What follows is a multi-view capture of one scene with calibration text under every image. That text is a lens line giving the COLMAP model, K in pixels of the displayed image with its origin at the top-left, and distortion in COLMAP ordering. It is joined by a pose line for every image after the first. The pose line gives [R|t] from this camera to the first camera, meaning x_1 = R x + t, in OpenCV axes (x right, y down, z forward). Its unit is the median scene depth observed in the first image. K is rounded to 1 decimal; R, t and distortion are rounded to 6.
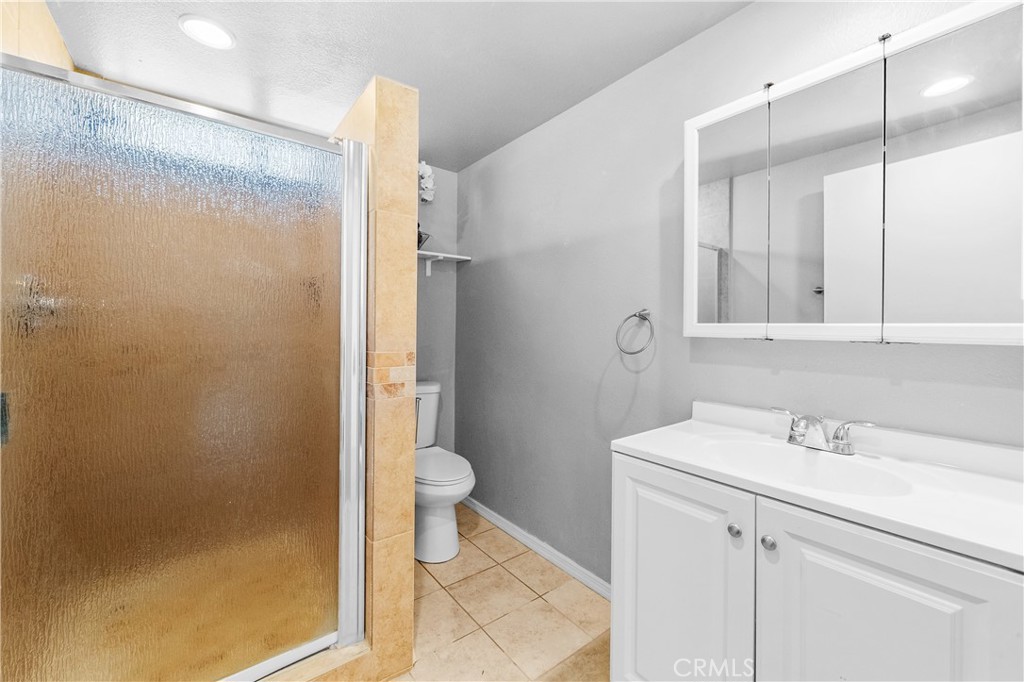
lens RADIAL K [[408.4, 0, 515.2], [0, 408.4, 345.8], [0, 0, 1]] dist [-0.002311, -0.000405]
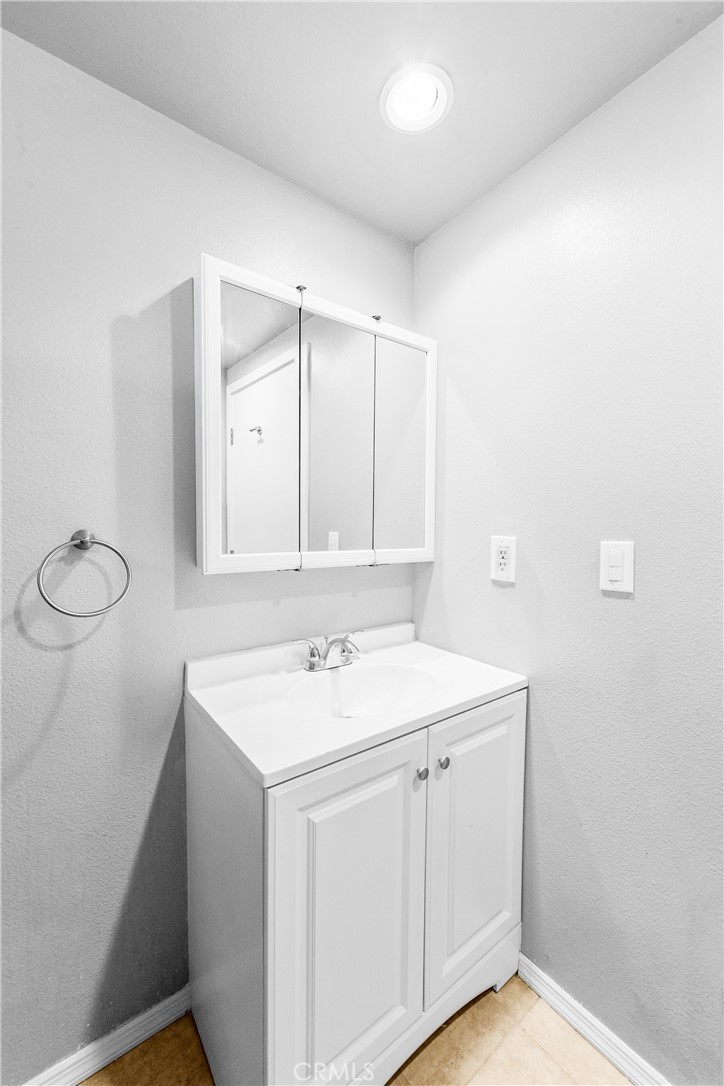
lens RADIAL K [[443.9, 0, 363.0], [0, 443.9, 548.4], [0, 0, 1]] dist [0.000655, 0.000028]
pose [[0.002295, -0.067148, 0.997740, -0.350164], [0.031868, 0.997241, 0.067041, -0.117047], [-0.999489, 0.031642, 0.004428, 0.791434]]
